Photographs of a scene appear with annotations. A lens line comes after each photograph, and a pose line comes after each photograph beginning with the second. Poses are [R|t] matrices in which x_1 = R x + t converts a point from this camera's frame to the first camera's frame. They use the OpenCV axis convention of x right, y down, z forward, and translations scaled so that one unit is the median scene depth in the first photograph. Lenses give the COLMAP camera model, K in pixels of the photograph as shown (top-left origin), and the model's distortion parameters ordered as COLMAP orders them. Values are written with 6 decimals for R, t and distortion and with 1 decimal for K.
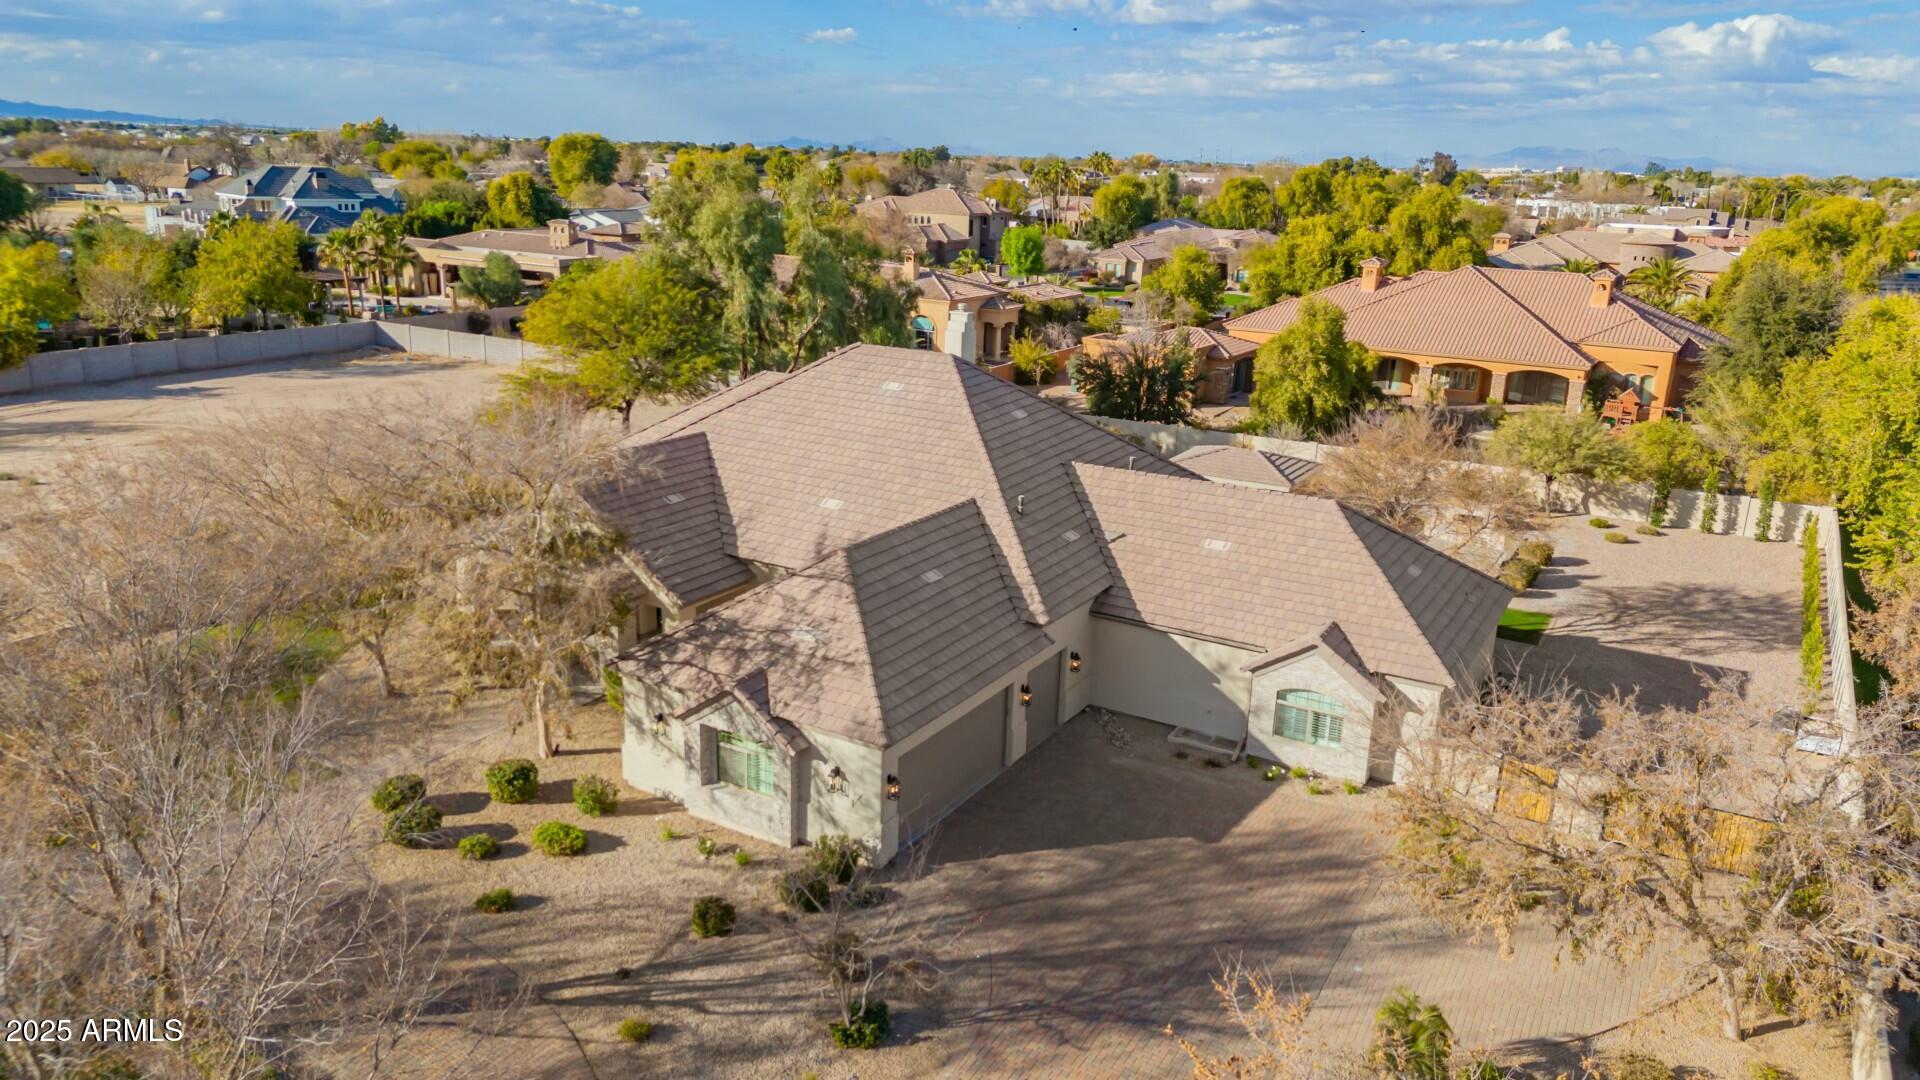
lens RADIAL K [[1278.2, 0, 962.1], [0, 1278.2, 552.5], [0, 0, 1]] dist [0.031198, -0.001926]
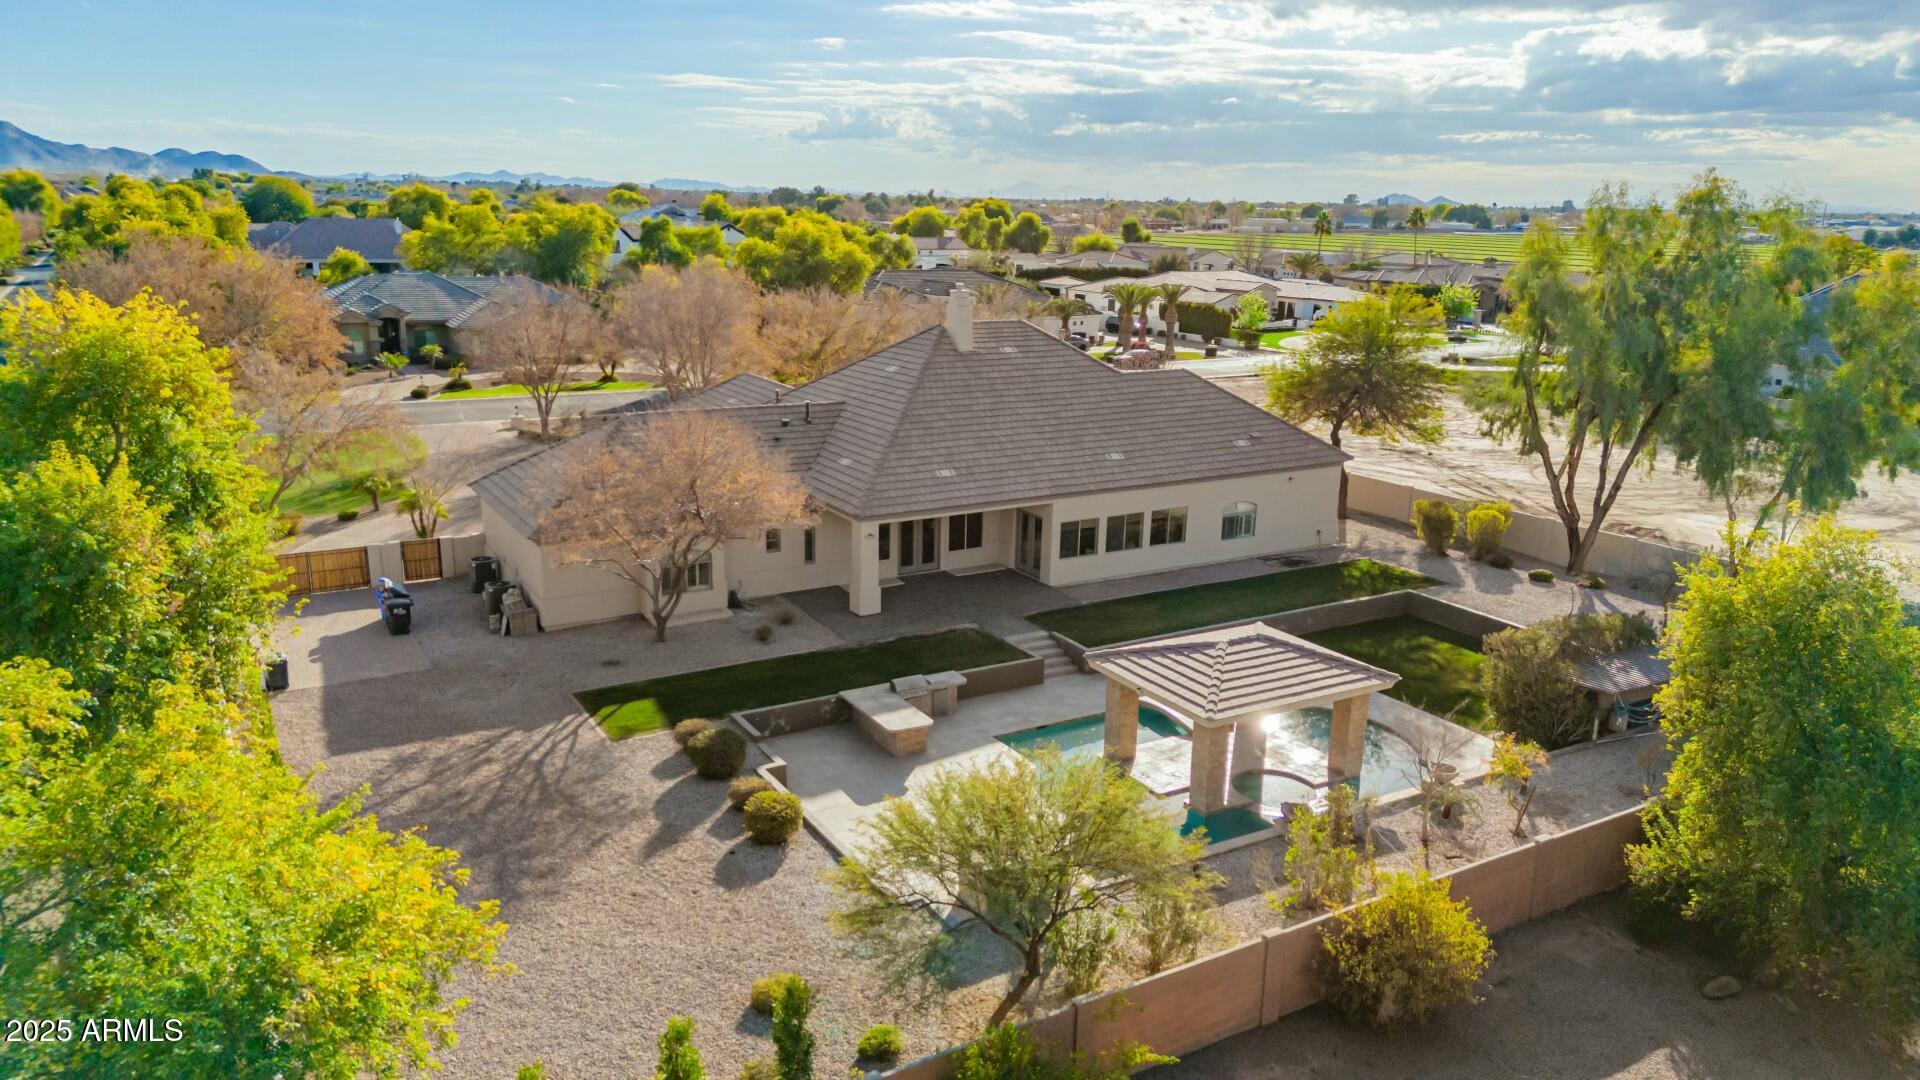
lens RADIAL K [[1362.3, 0, 960.0], [0, 1362.3, 540.0], [0, 0, 1]] dist [0.059791, -0.001271]
pose [[-0.484388, 0.177358, -0.856687, 0.951928], [-0.286213, 0.893222, 0.346752, -0.356411], [0.826711, 0.413157, -0.381904, 1.341259]]
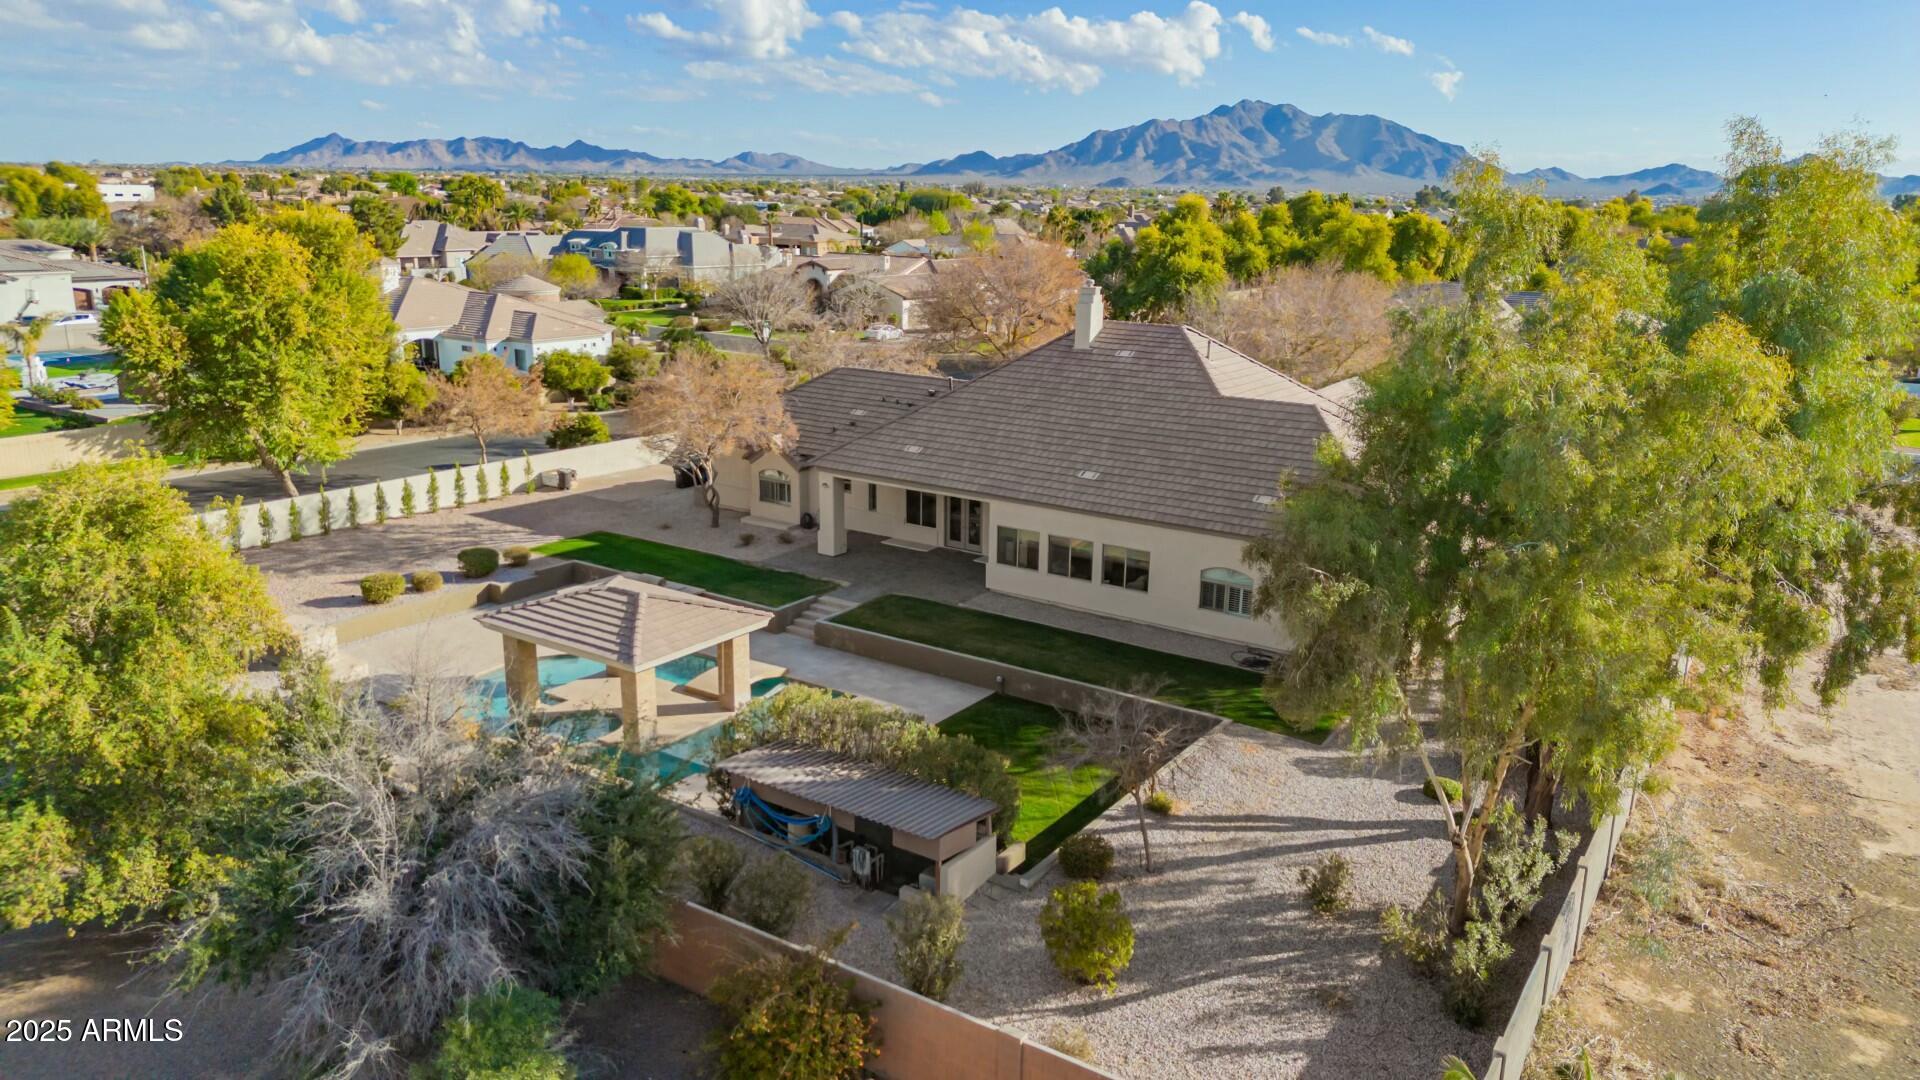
lens RADIAL K [[1340.3, 0, 960.0], [0, 1340.3, 540.0], [0, 0, 1]] dist [0.081814, -0.064037]
pose [[-0.996218, -0.063414, 0.059398, 0.021711], [-0.023101, 0.852326, 0.522500, -0.529769], [-0.083760, 0.519152, -0.850568, 1.832975]]
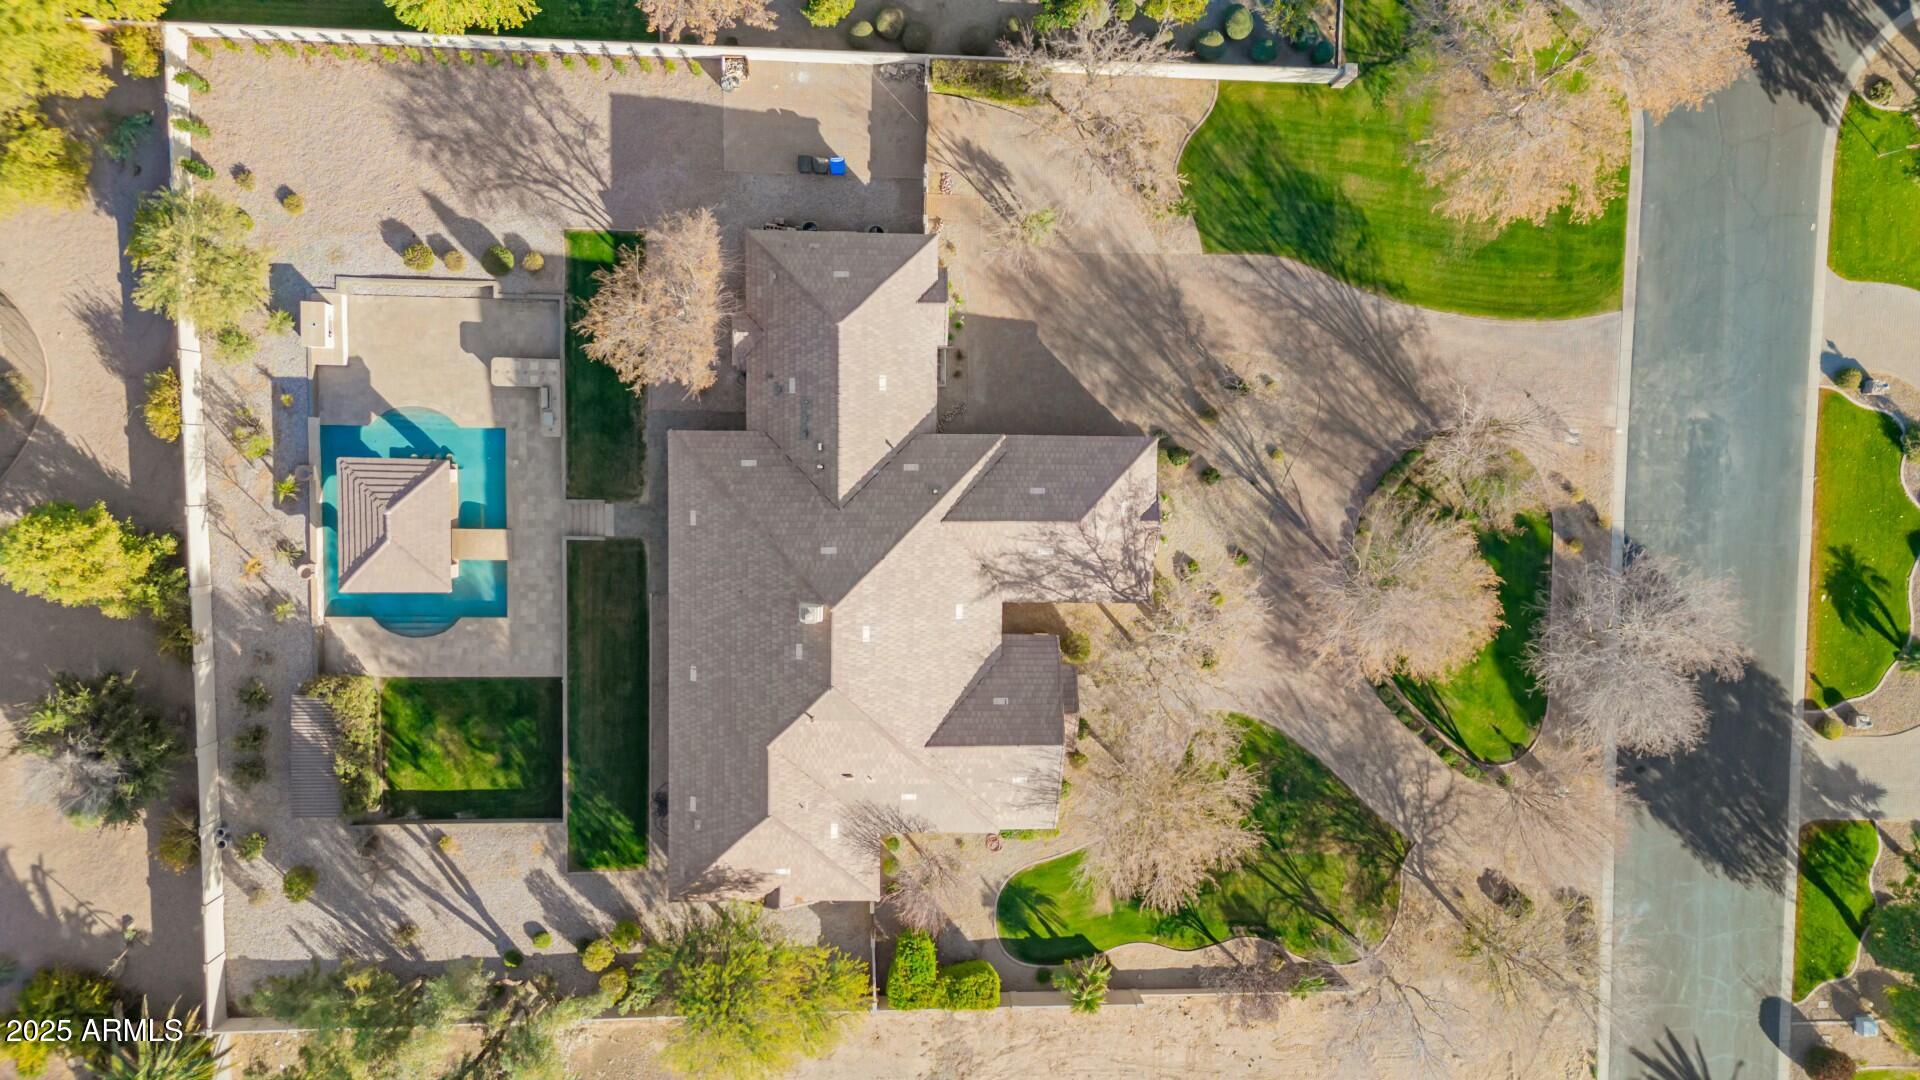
lens RADIAL K [[1278.2, 0, 962.1], [0, 1278.2, 552.5], [0, 0, 1]] dist [0.031198, -0.001926]
pose [[-0.488917, -0.864331, -0.117863, 0.110260], [0.183791, -0.234145, 0.954671, -1.184159], [-0.852749, 0.445093, 0.273333, 0.406379]]
